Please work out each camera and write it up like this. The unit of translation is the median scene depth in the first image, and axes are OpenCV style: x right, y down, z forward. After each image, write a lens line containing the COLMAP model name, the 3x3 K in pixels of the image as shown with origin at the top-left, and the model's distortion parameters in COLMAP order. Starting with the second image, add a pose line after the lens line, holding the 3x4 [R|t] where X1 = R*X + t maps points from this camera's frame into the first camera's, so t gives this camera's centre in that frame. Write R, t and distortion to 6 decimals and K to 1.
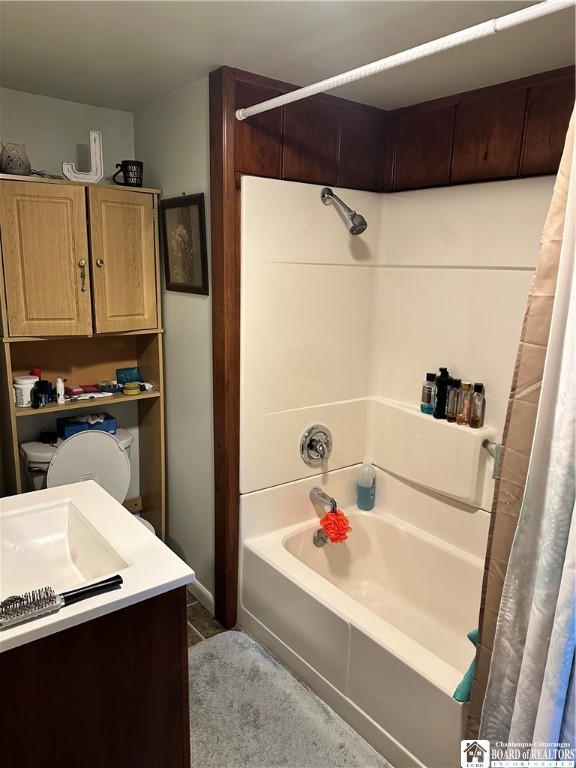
lens RADIAL K [[534.7, 0, 284.3], [0, 534.7, 387.0], [0, 0, 1]] dist [0.034347, -0.060086]
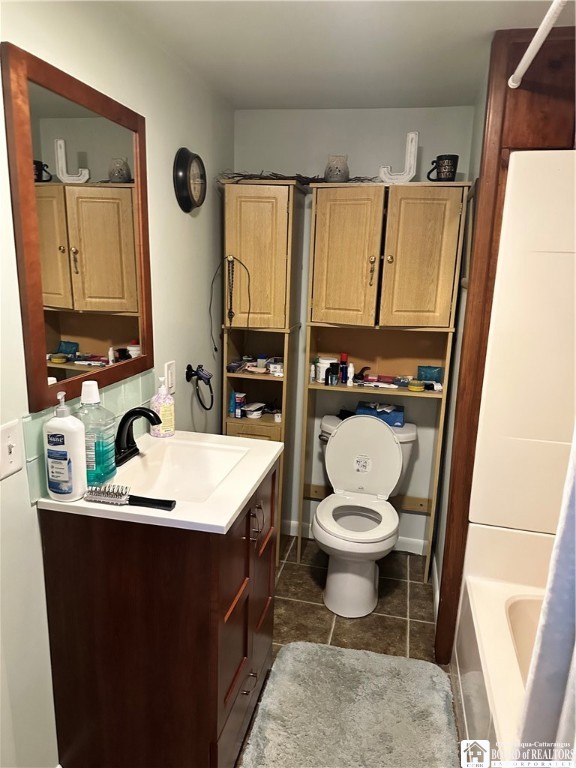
lens RADIAL K [[534.7, 0, 280.3], [0, 534.7, 386.2], [0, 0, 1]] dist [0.034347, -0.060086]
pose [[0.615919, 0.167685, -0.769757, 0.358074], [-0.182965, 0.980816, 0.067264, -0.017292], [0.766269, 0.099410, 0.634784, 0.185980]]
